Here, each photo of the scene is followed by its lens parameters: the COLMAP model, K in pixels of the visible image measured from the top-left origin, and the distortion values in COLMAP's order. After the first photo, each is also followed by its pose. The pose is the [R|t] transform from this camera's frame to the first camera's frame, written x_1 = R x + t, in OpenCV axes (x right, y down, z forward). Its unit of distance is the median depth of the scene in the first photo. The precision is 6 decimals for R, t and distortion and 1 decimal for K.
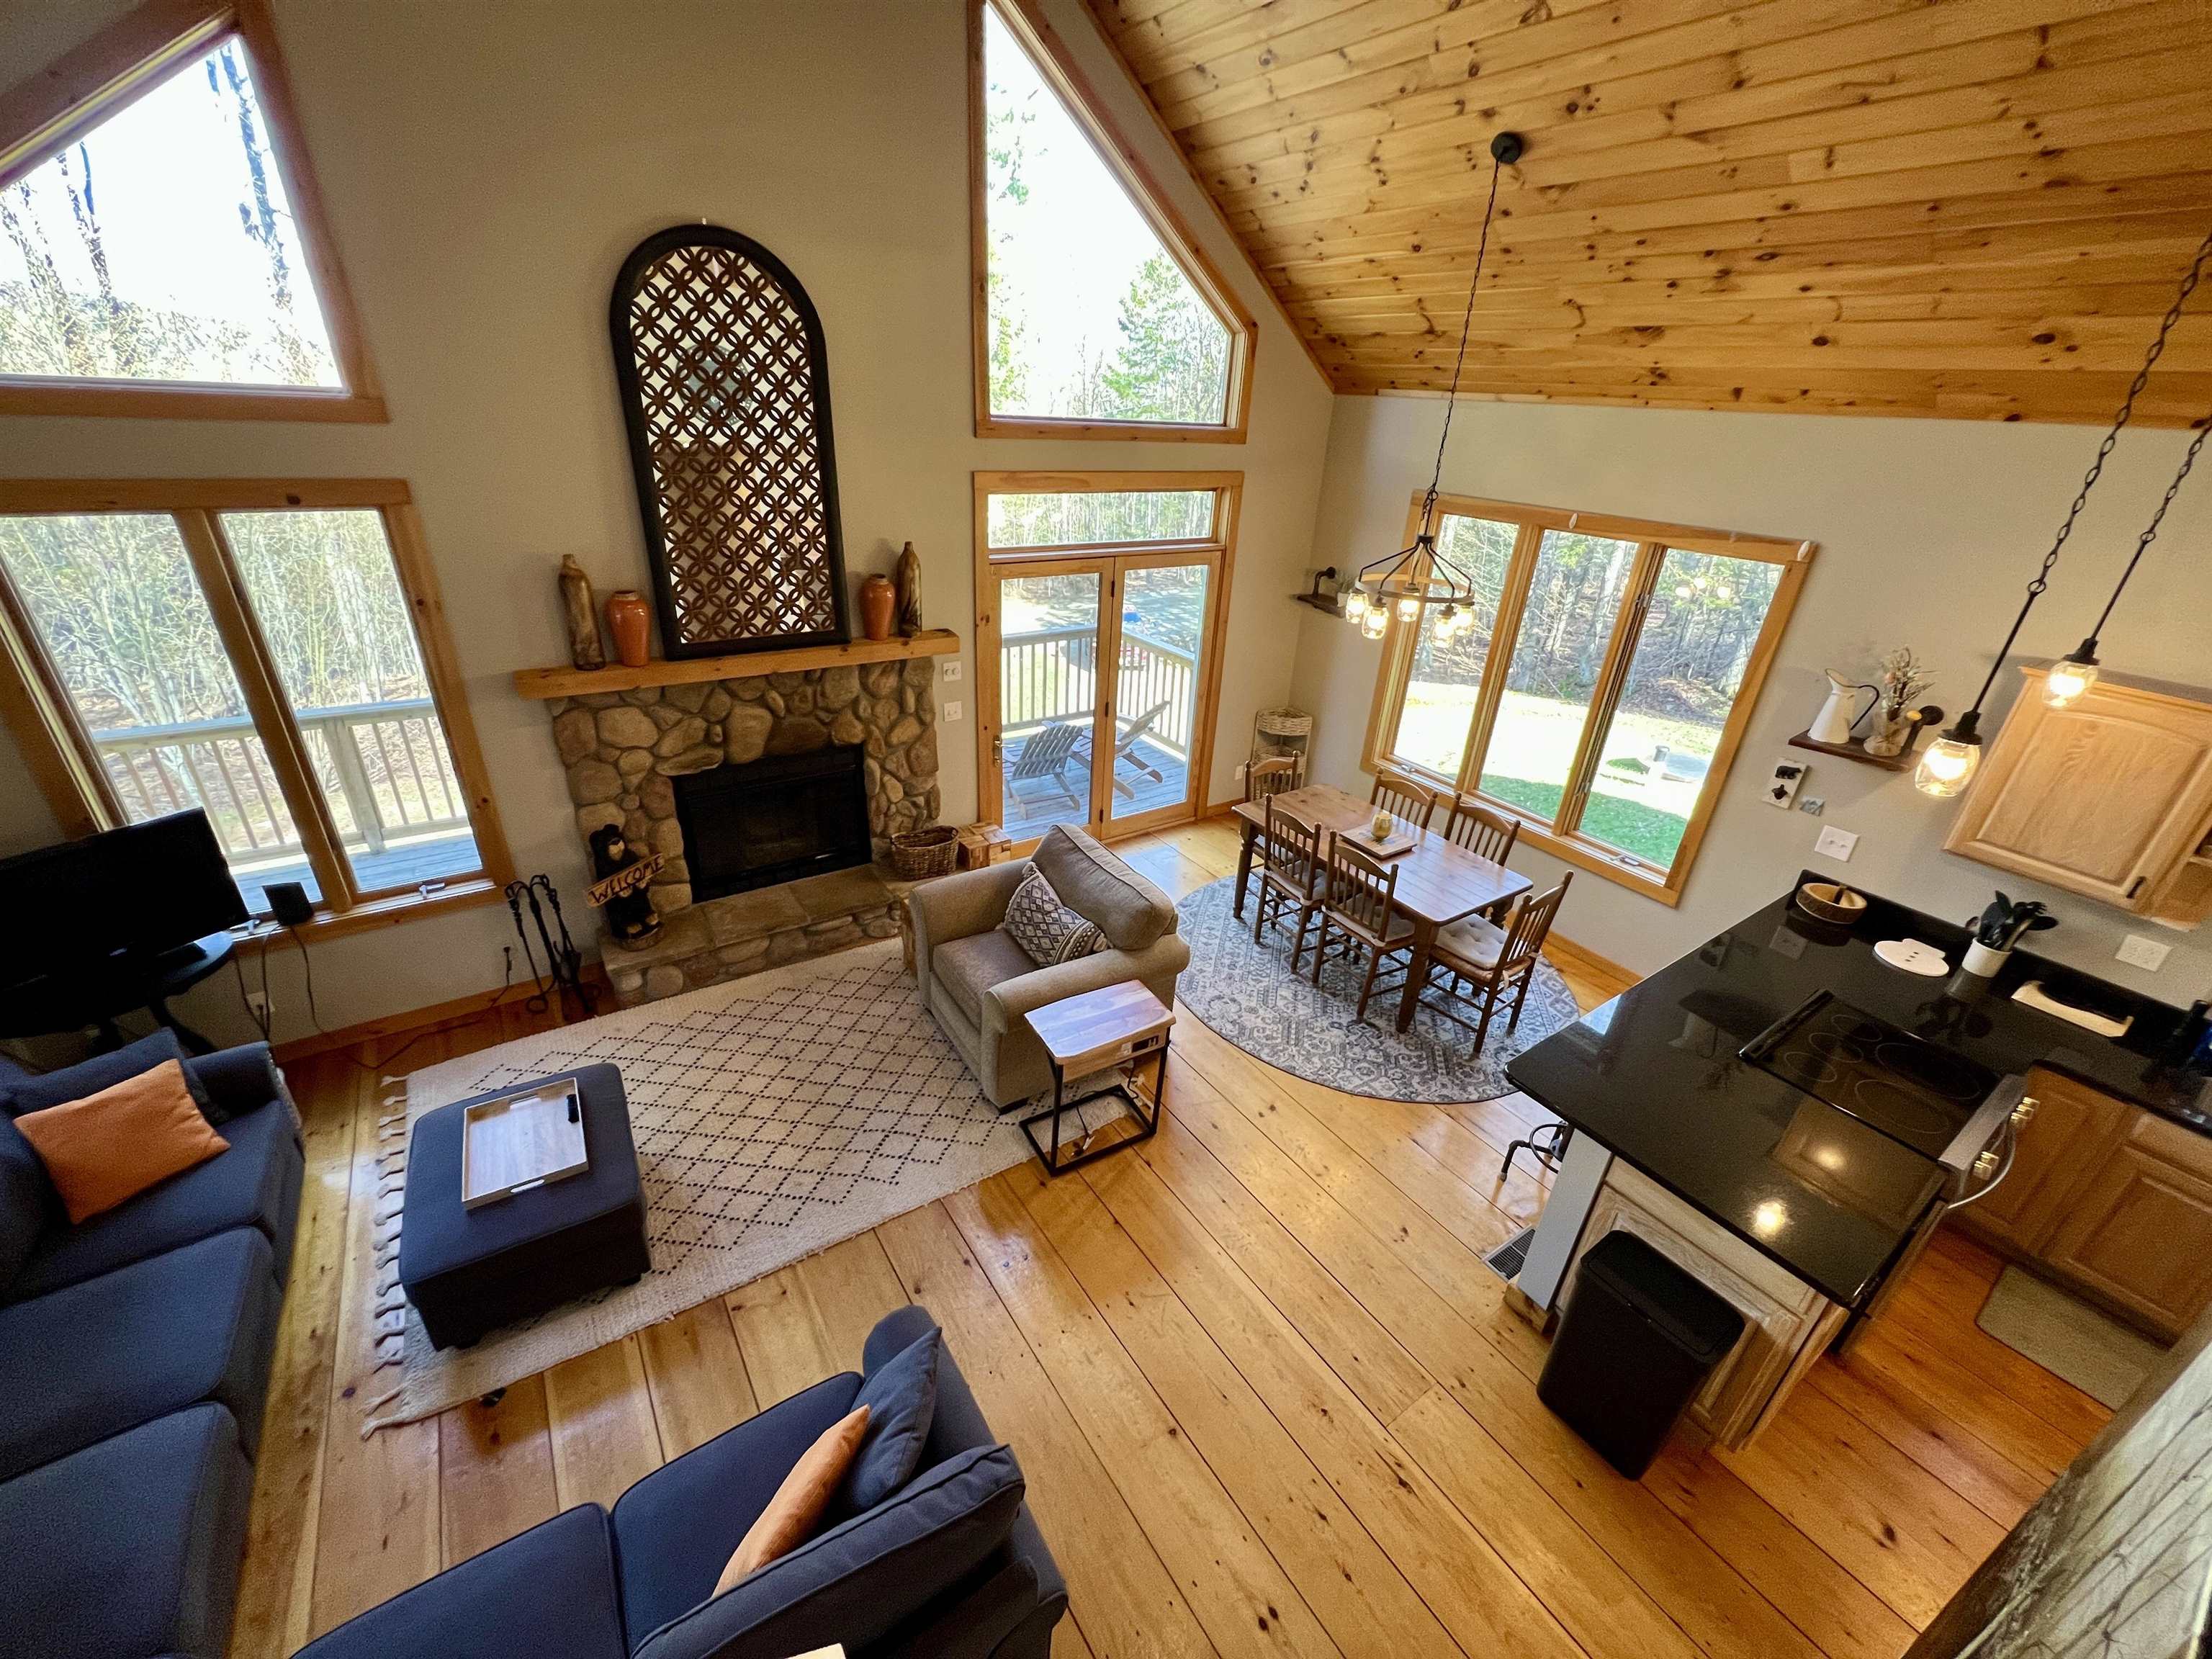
lens RADIAL K [[885.3, 0, 1100.2], [0, 885.3, 829.4], [0, 0, 1]] dist [-0.002100, 0.000899]
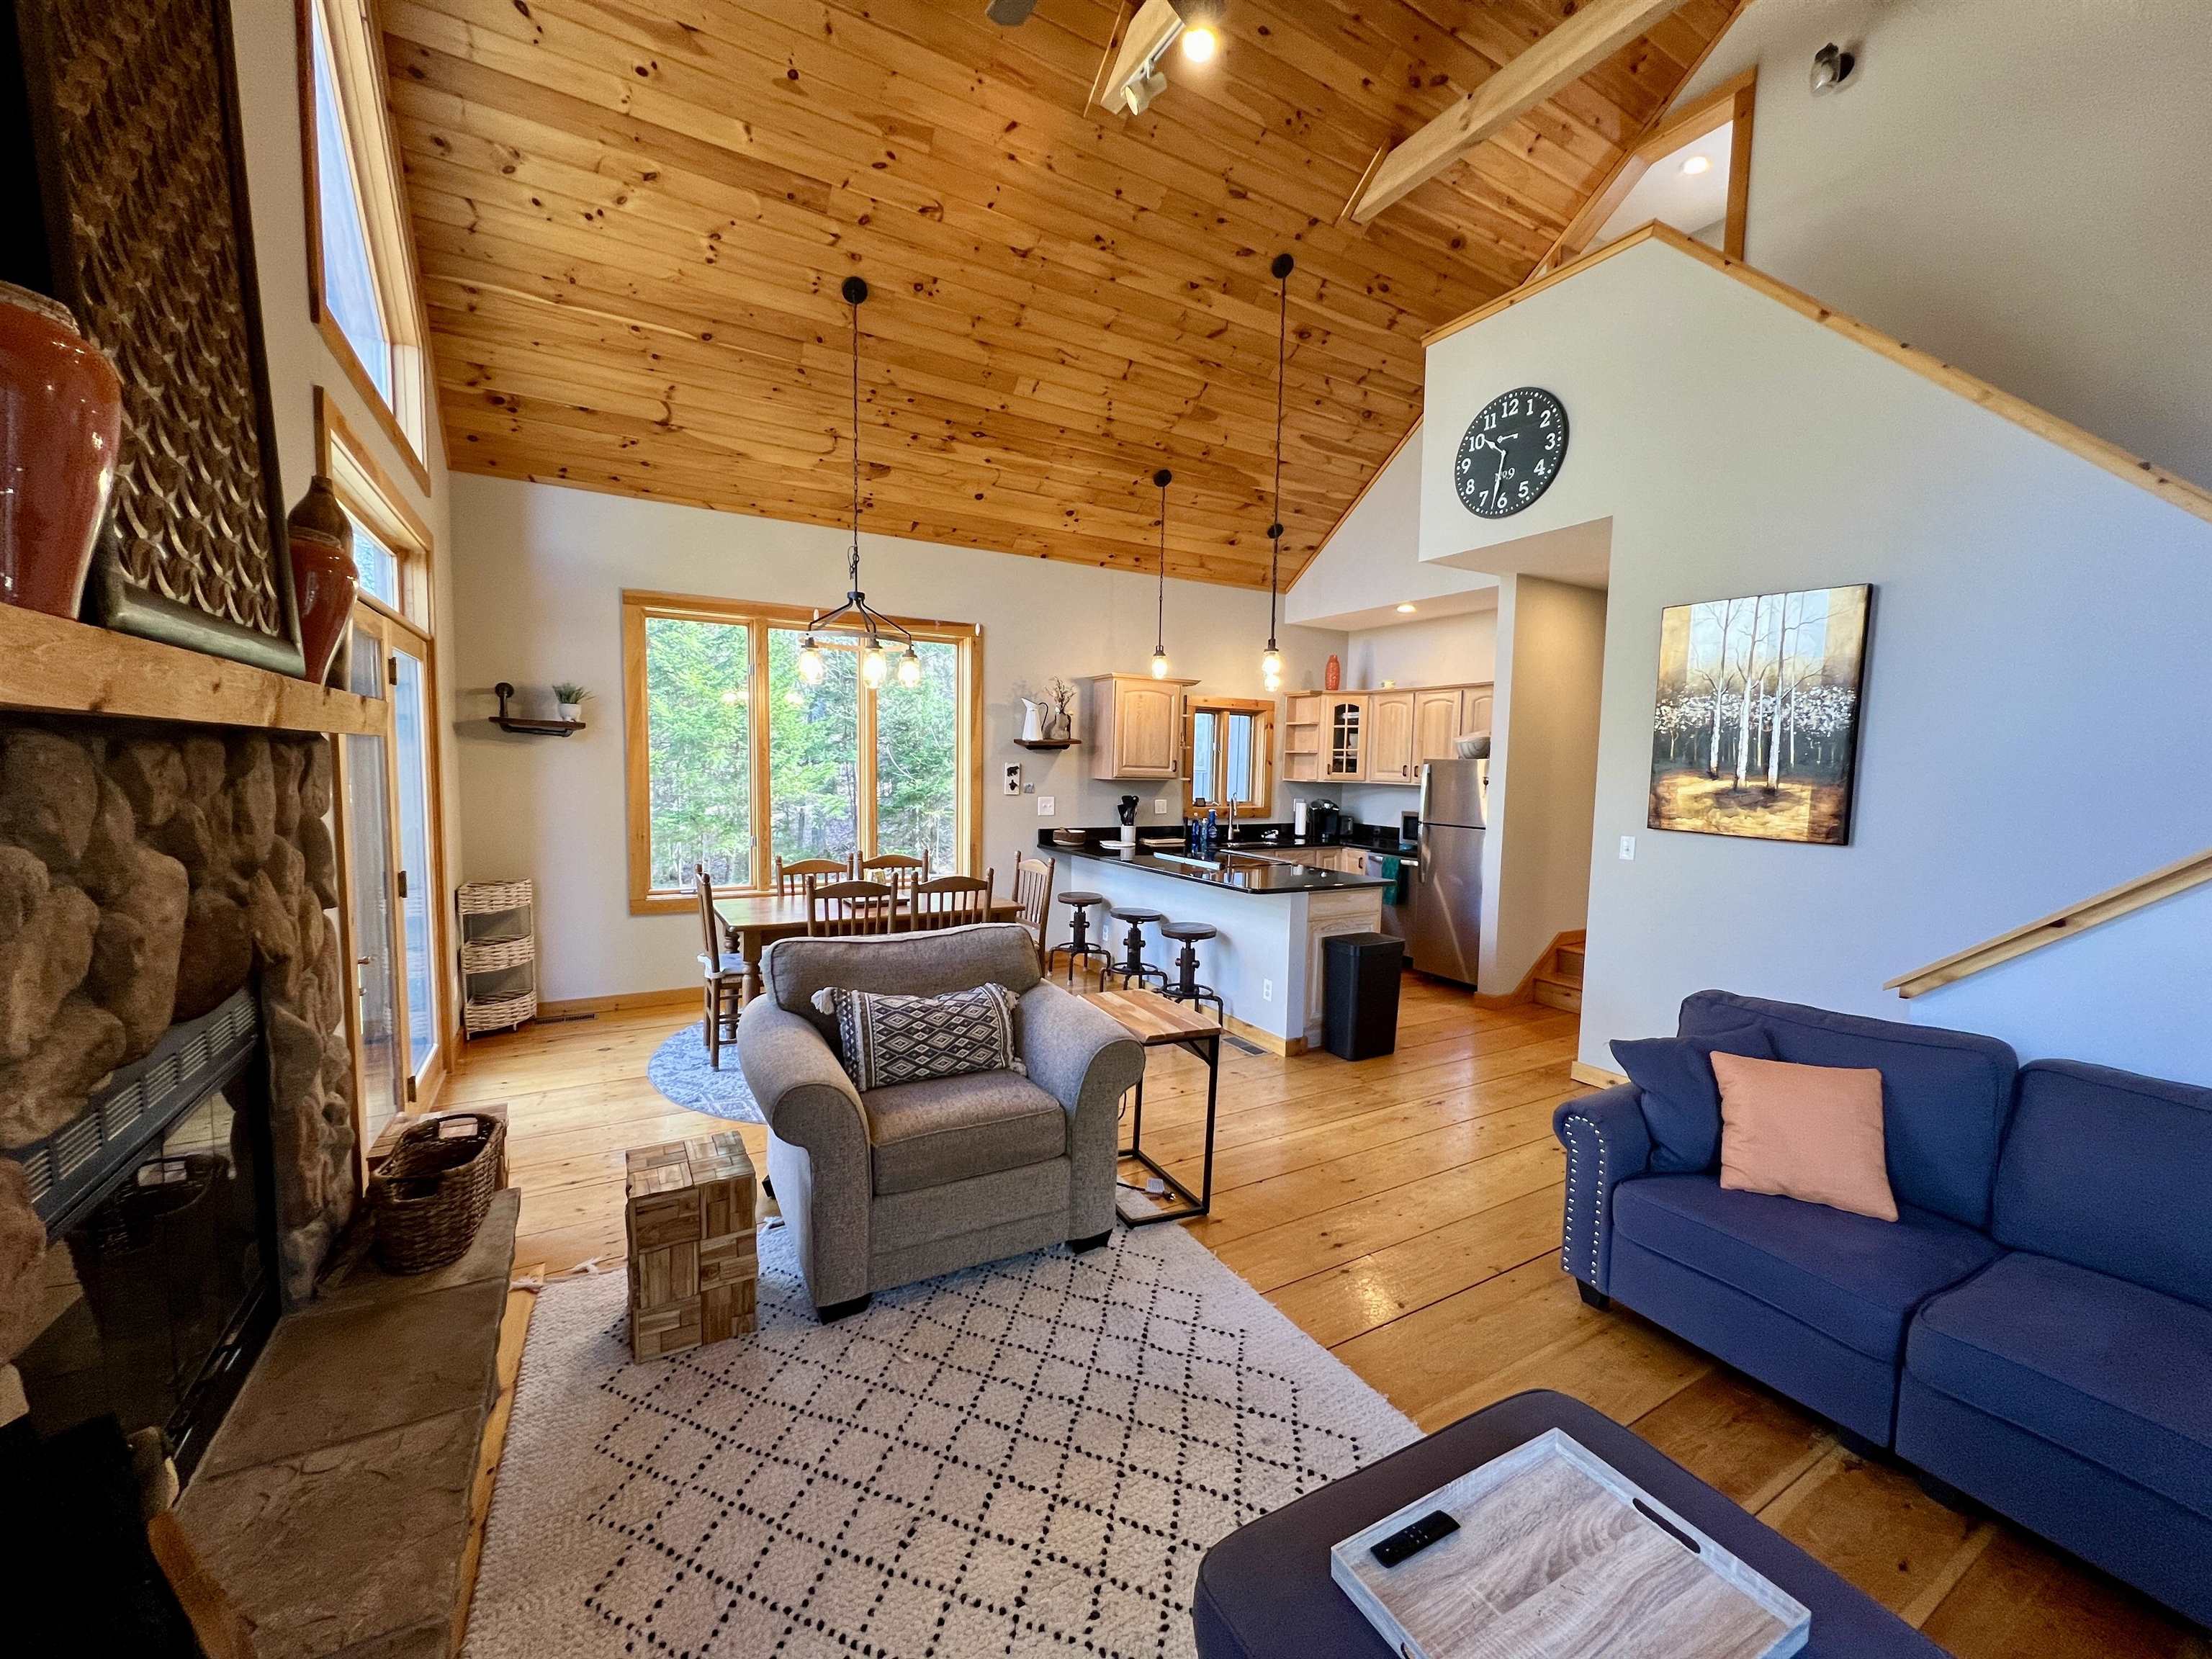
lens RADIAL K [[885.3, 0, 1104.9], [0, 885.3, 829.6], [0, 0, 1]] dist [-0.002100, 0.000899]
pose [[0.063789, -0.130021, 0.989457, -0.701739], [0.422095, 0.901942, 0.091309, -0.044127], [-0.904305, 0.411820, 0.112415, 0.710313]]
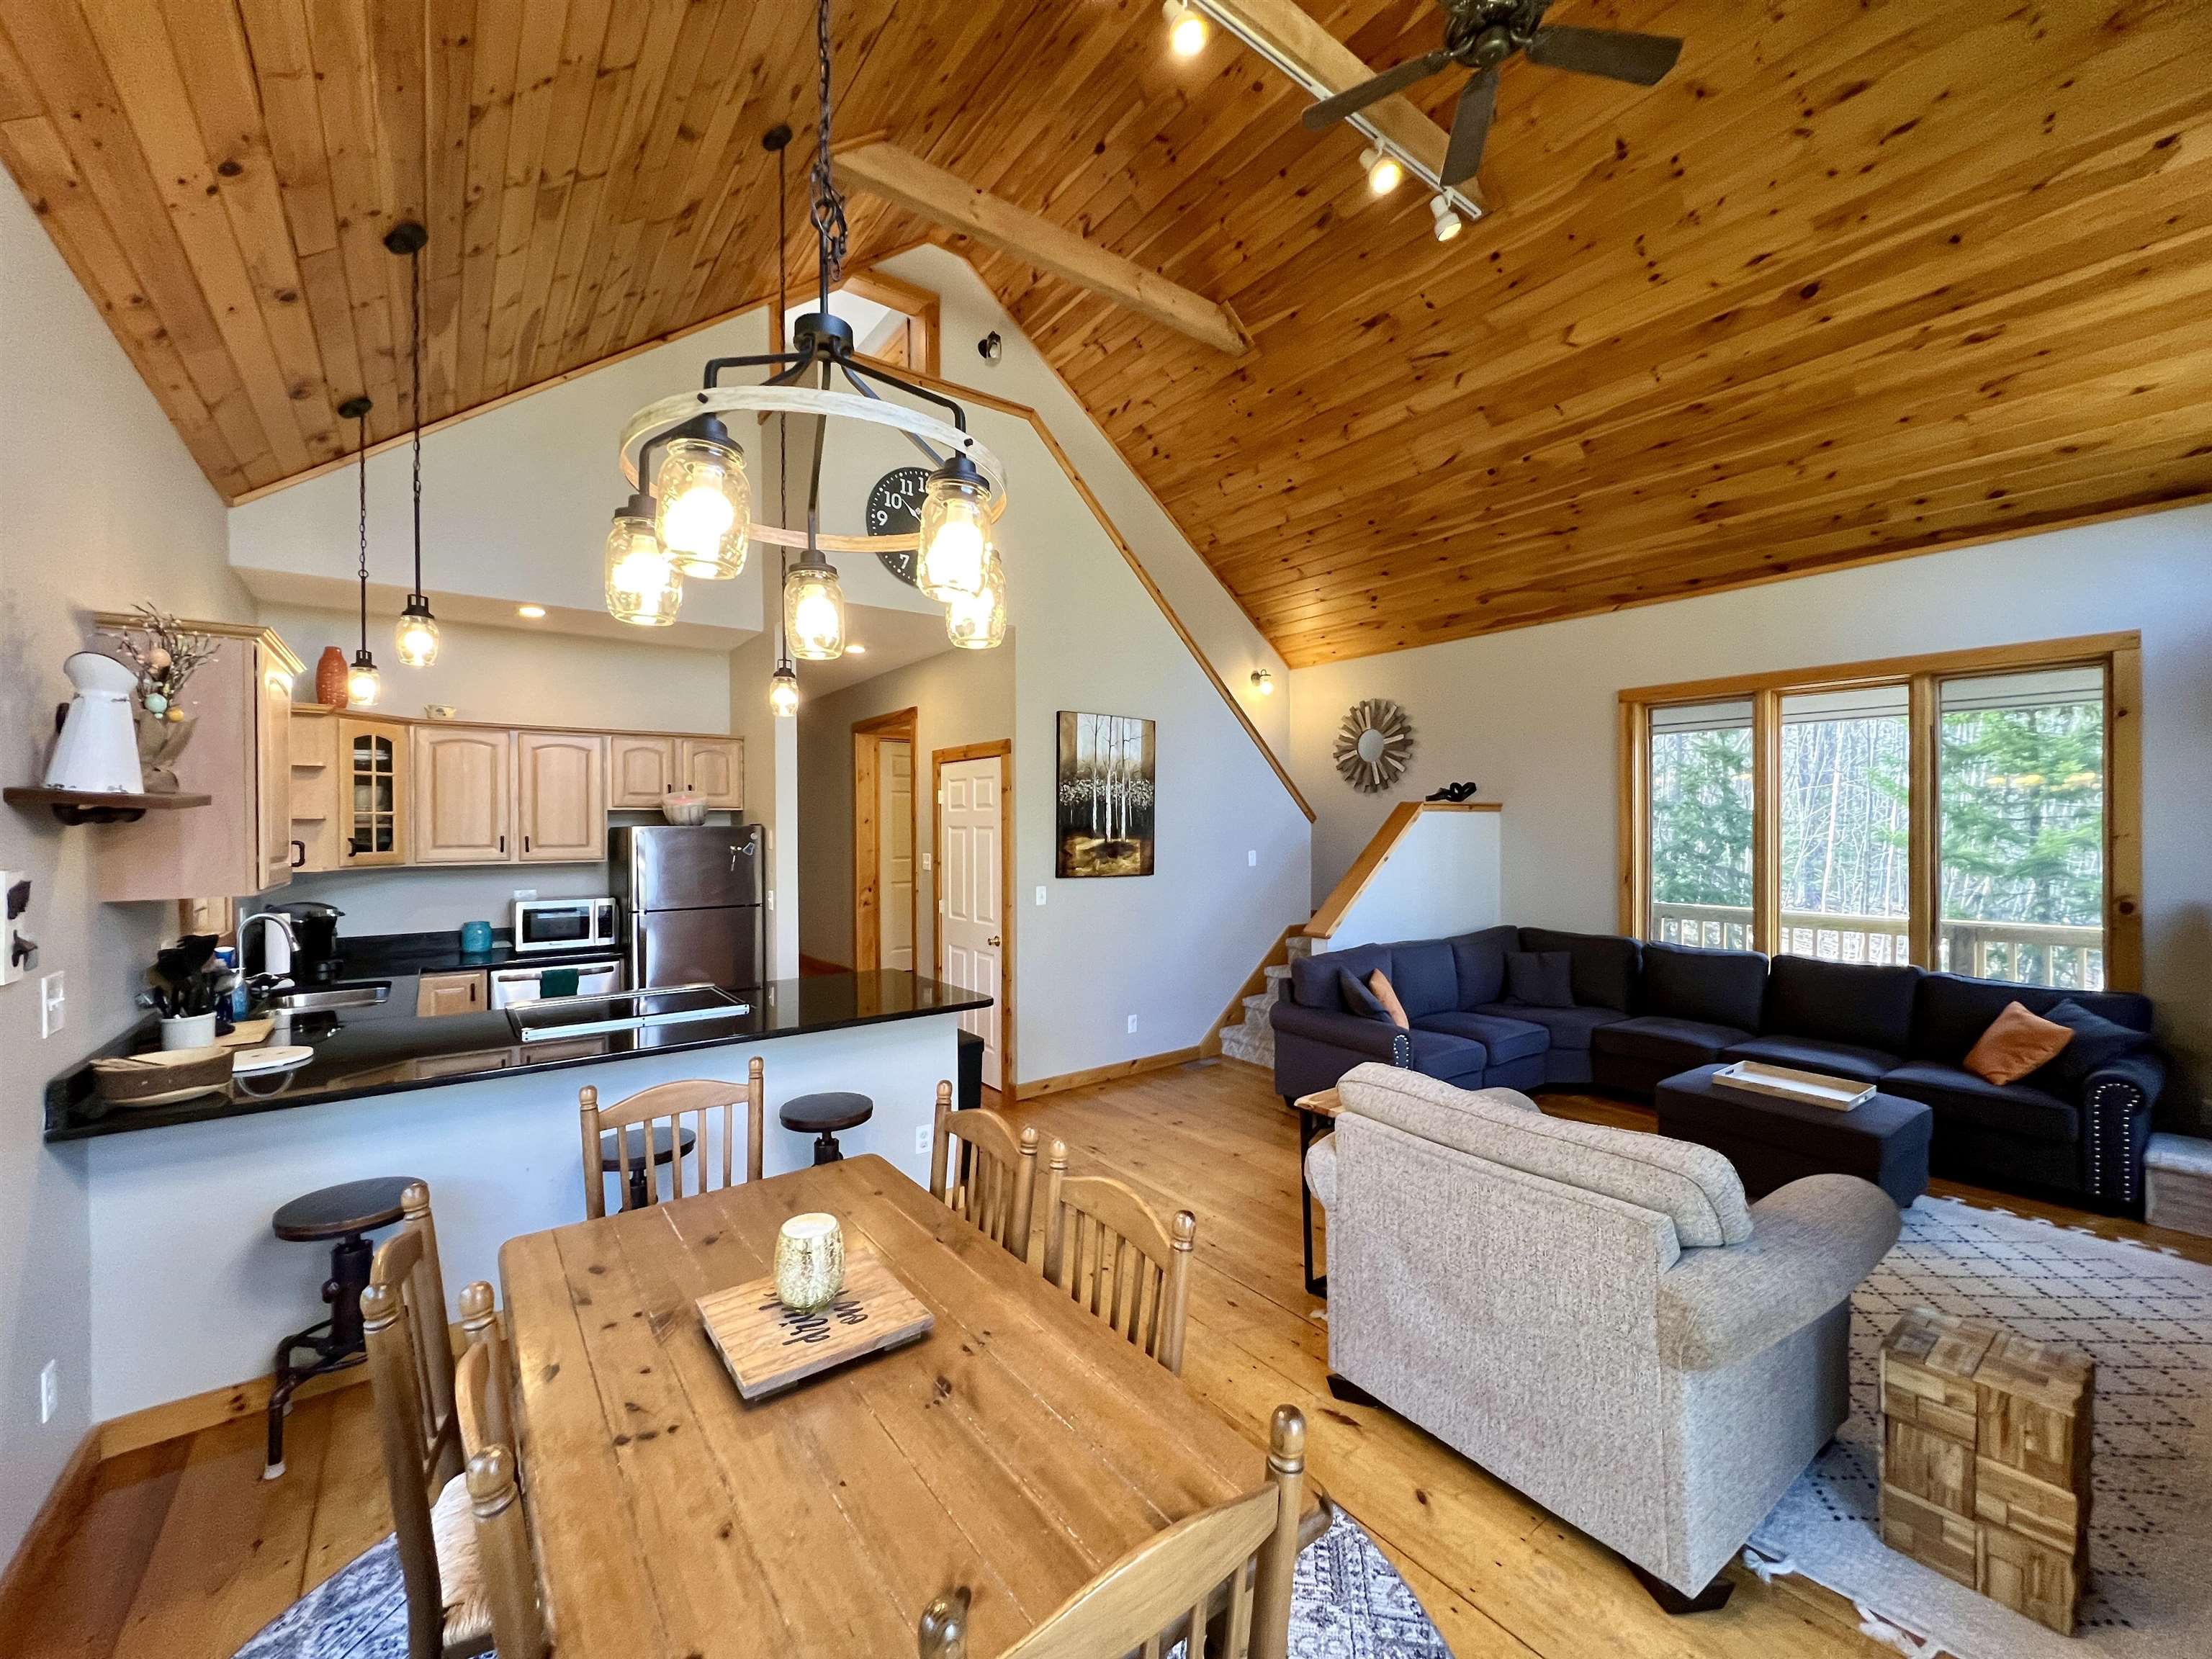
lens RADIAL K [[885.3, 0, 1107.3], [0, 885.3, 830.3], [0, 0, 1]] dist [-0.002100, 0.000899]
pose [[-0.997242, -0.047070, -0.057388, 0.264598], [-0.067496, 0.896744, 0.437372, -0.309202], [0.030875, 0.440039, -0.897448, 1.354248]]
